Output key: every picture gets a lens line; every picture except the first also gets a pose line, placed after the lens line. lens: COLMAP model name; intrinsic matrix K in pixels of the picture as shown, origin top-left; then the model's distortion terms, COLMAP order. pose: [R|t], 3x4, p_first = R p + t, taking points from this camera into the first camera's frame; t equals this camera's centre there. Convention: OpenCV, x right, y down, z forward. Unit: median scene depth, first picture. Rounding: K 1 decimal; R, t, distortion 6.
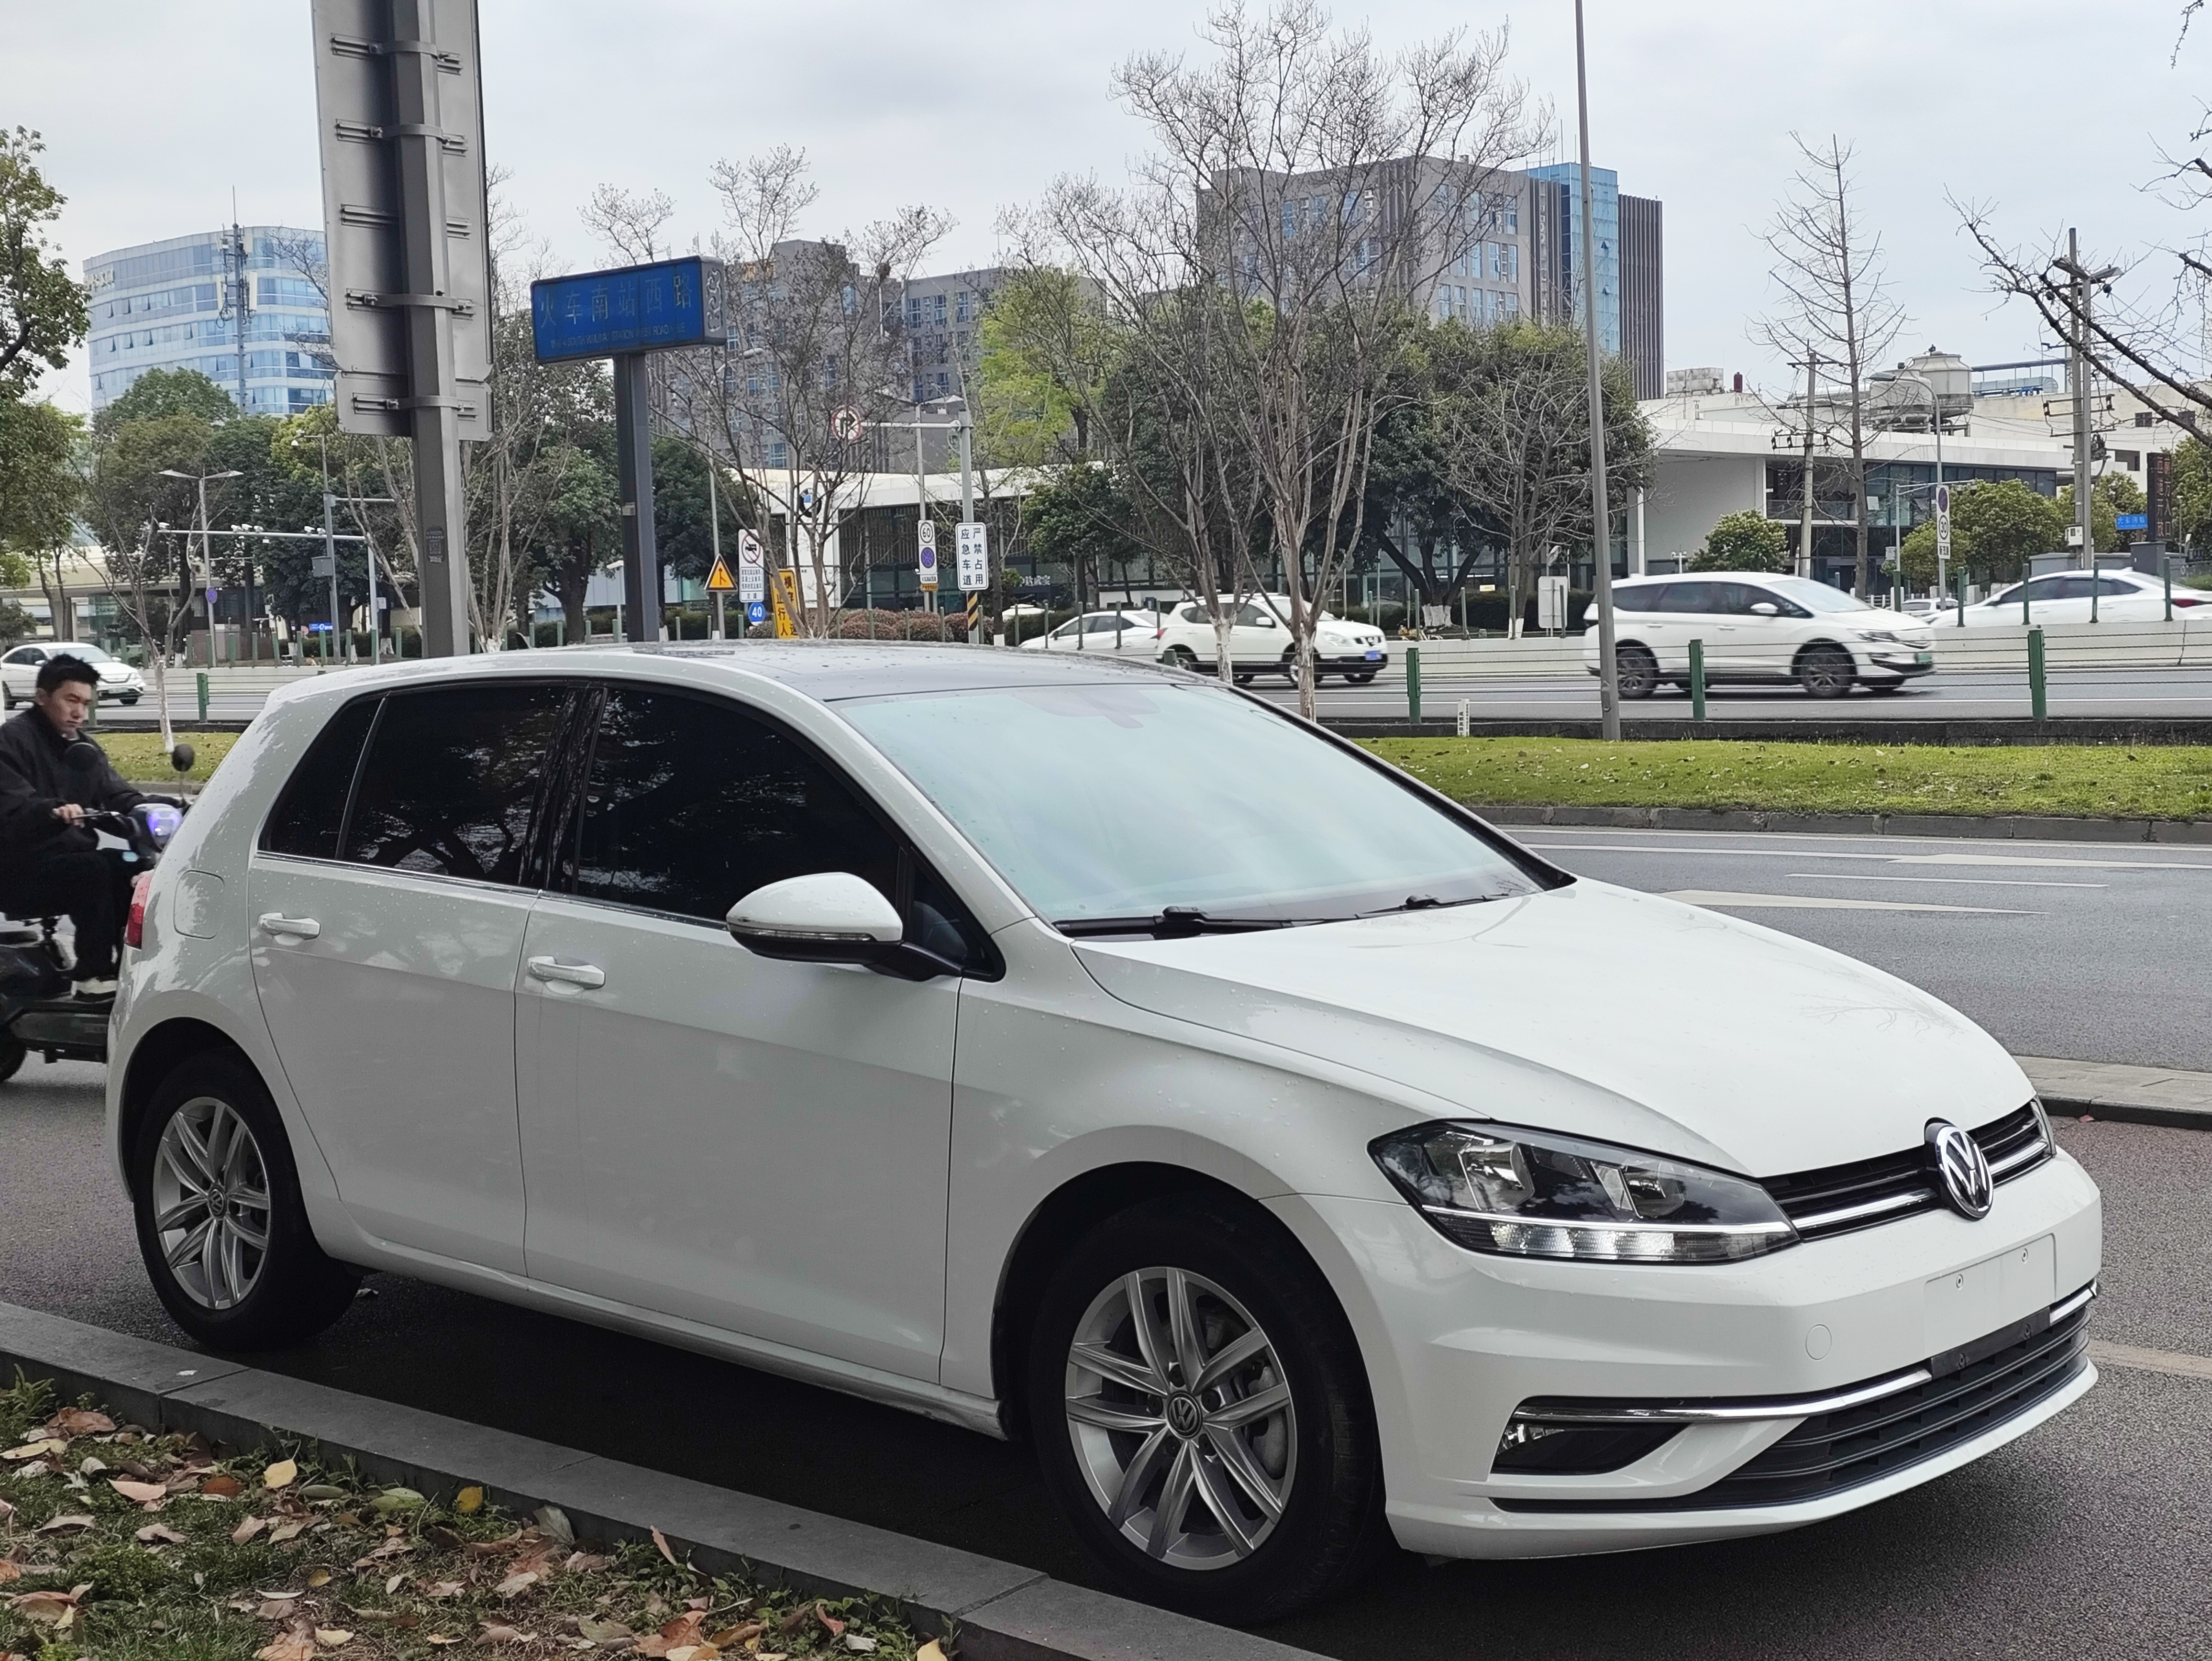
lens RADIAL K [[2851.0, 0, 1115.0], [0, 2851.0, 822.5], [0, 0, 1]] dist [0.109757, 0.000000]
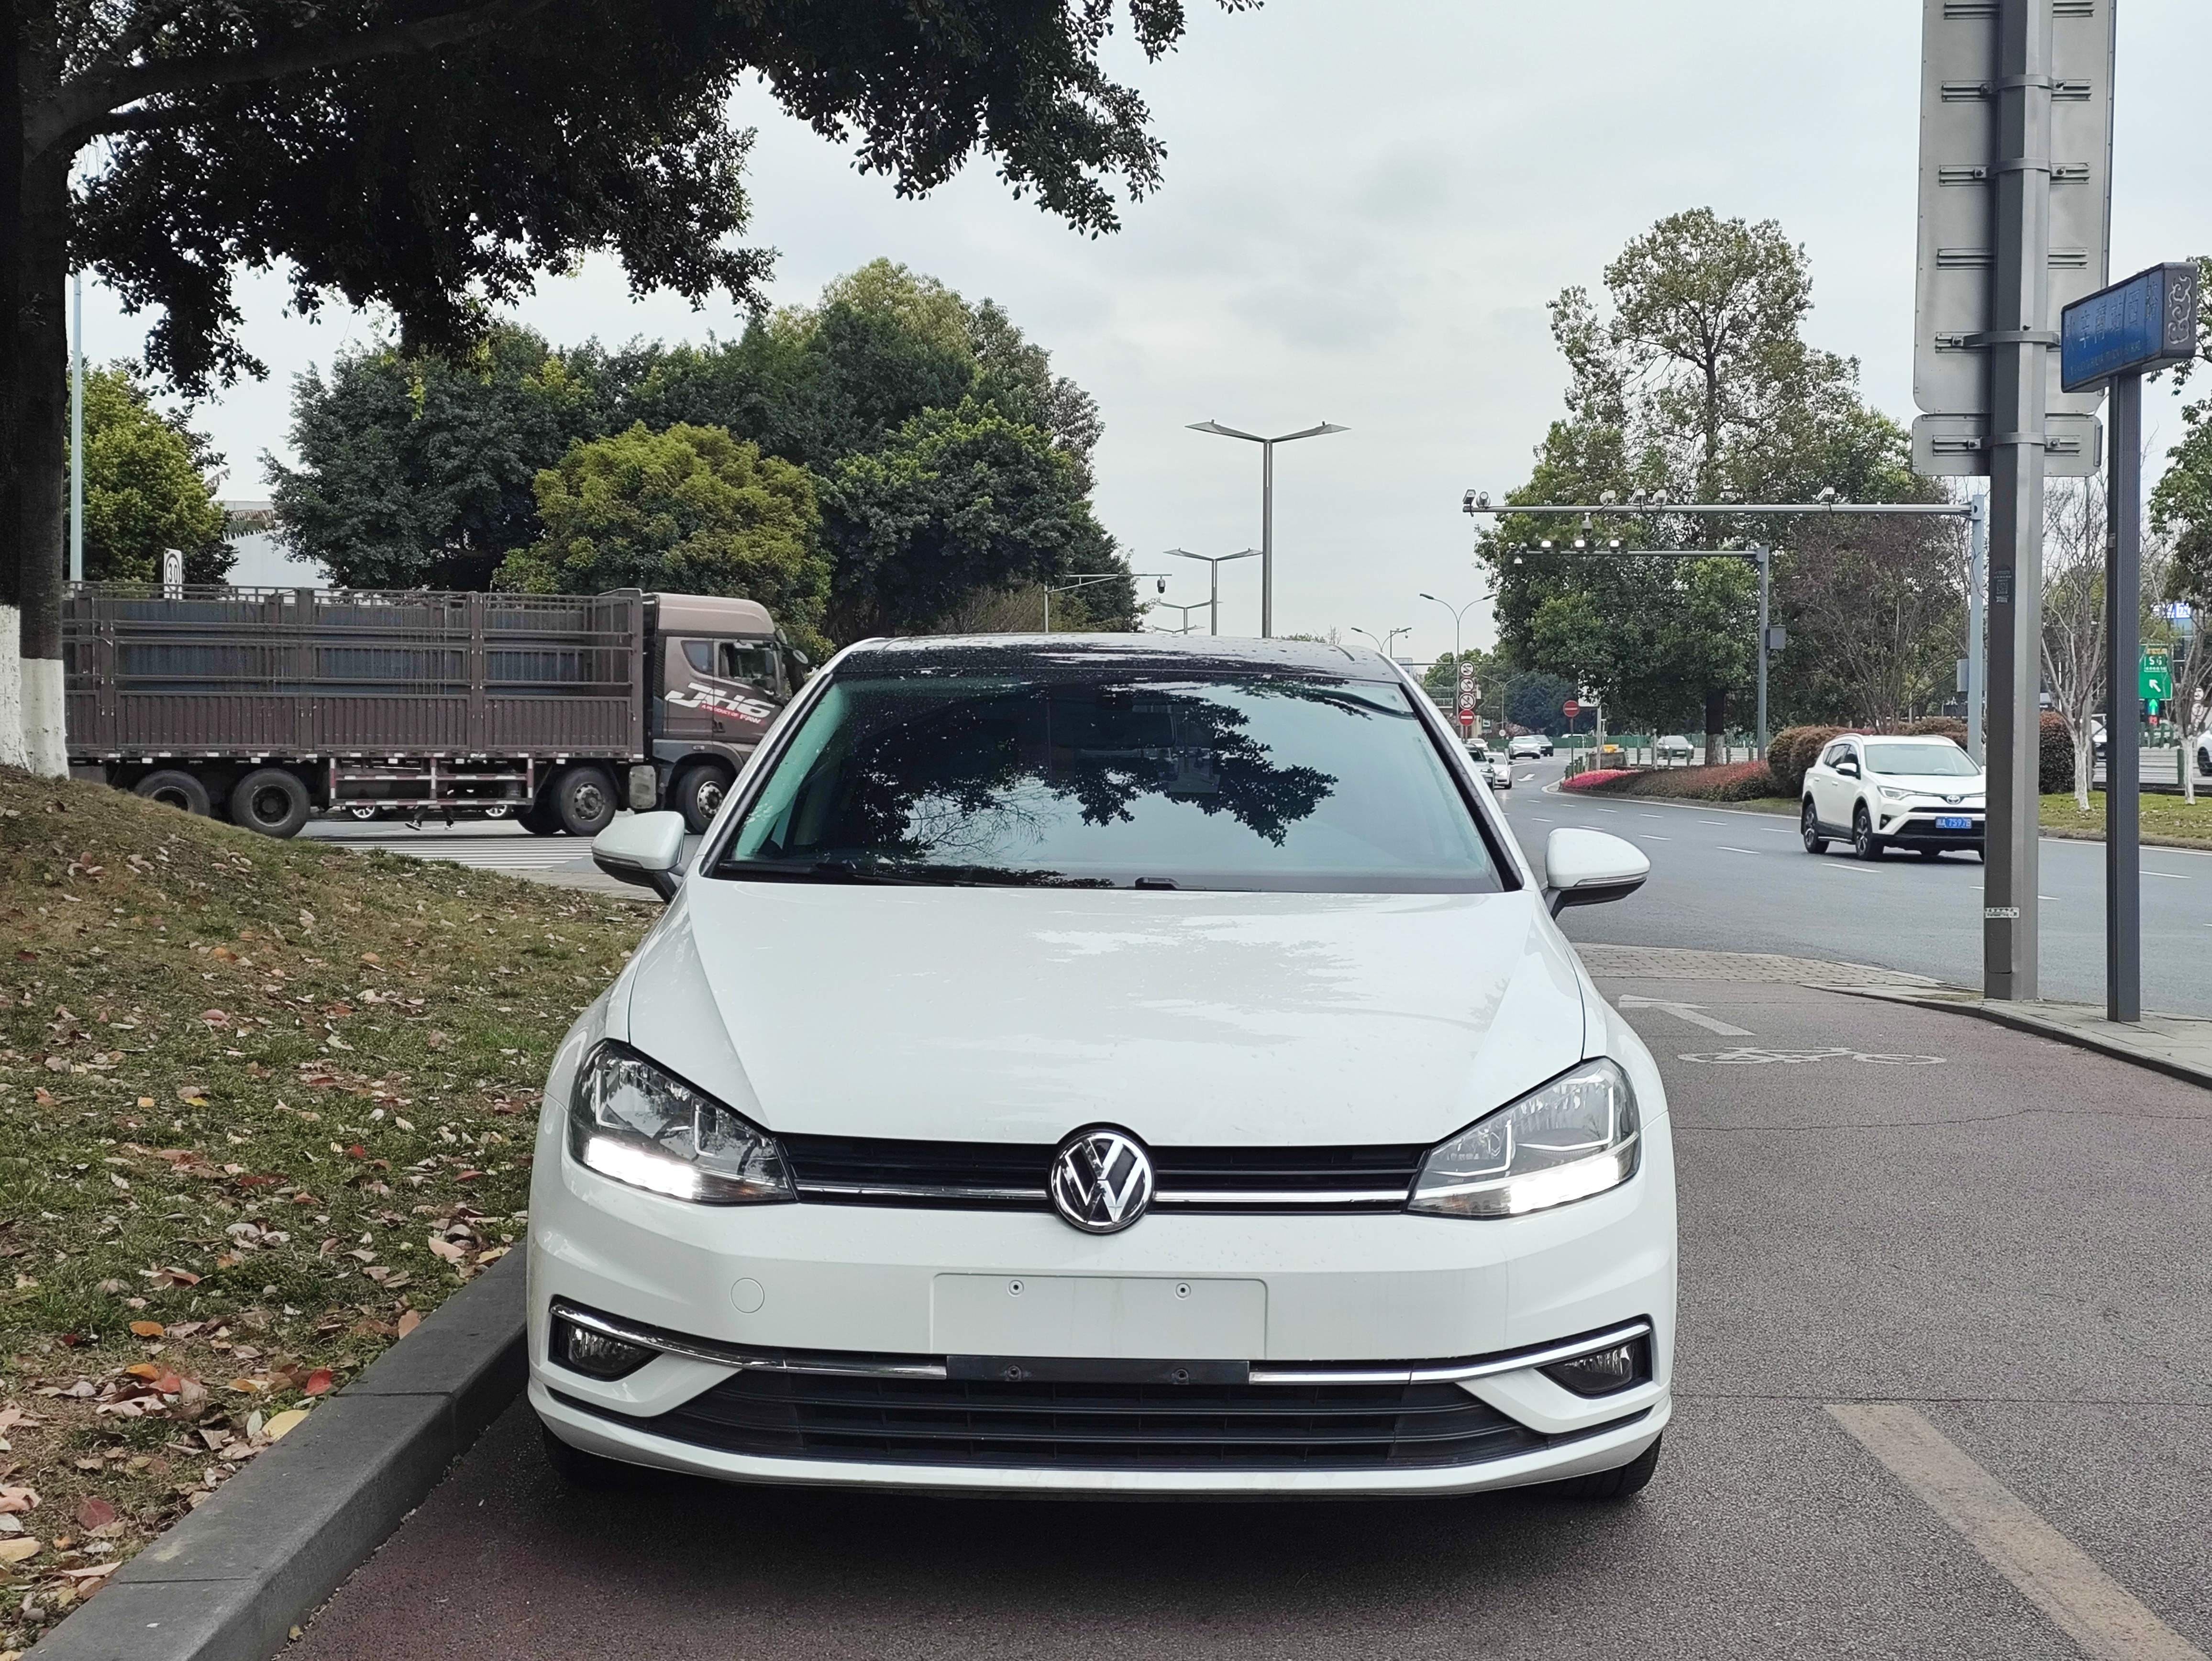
lens RADIAL K [[2851.0, 0, 1107.2], [0, 2851.0, 830.1], [0, 0, 1]] dist [0.109757, 0.000000]
pose [[0.642126, 0.045996, -0.765218, 0.324789], [-0.065447, 0.997843, 0.005060, 0.002135], [0.763801, 0.046832, 0.643751, 0.136505]]
